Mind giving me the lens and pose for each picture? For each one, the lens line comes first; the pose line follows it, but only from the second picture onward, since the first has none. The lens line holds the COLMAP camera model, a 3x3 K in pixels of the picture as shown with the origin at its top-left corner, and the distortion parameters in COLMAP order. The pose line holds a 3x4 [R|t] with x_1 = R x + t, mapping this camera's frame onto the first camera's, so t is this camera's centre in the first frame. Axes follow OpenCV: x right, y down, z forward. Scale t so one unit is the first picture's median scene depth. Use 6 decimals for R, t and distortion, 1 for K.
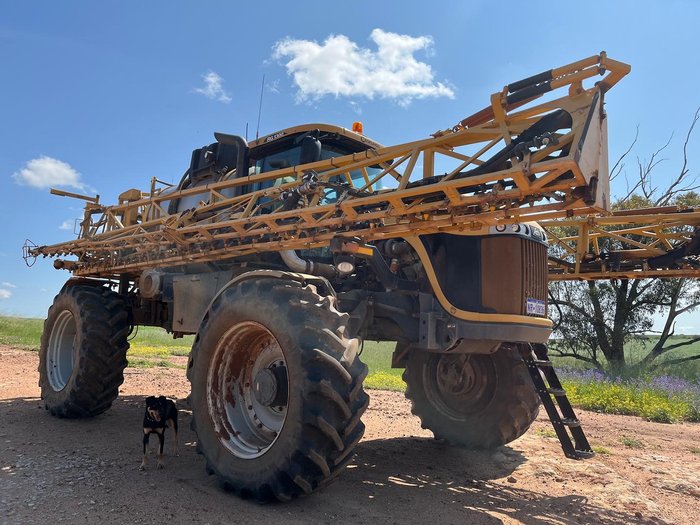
lens RADIAL K [[535.1, 0, 344.6], [0, 535.1, 262.0], [0, 0, 1]] dist [0.065662, -0.100055]
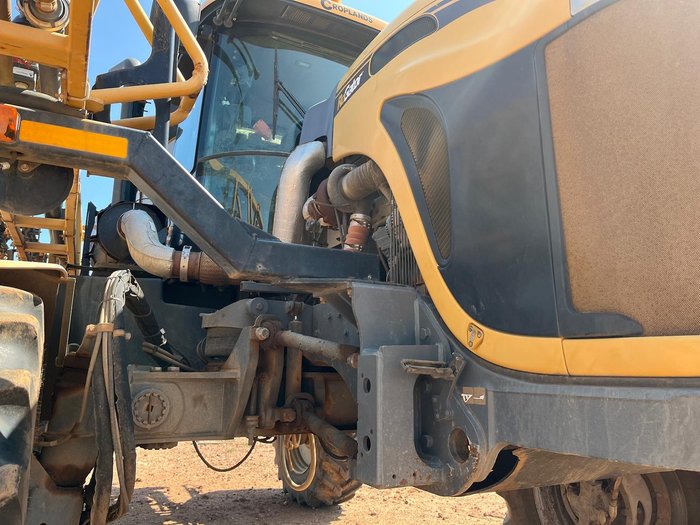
lens RADIAL K [[535.1, 0, 344.6], [0, 535.1, 262.0], [0, 0, 1]] dist [0.065662, -0.100055]
pose [[0.946523, -0.112205, -0.302495, 0.226108], [0.085741, 0.991343, -0.099434, 0.075011], [0.311034, 0.068181, 0.947950, 0.723733]]
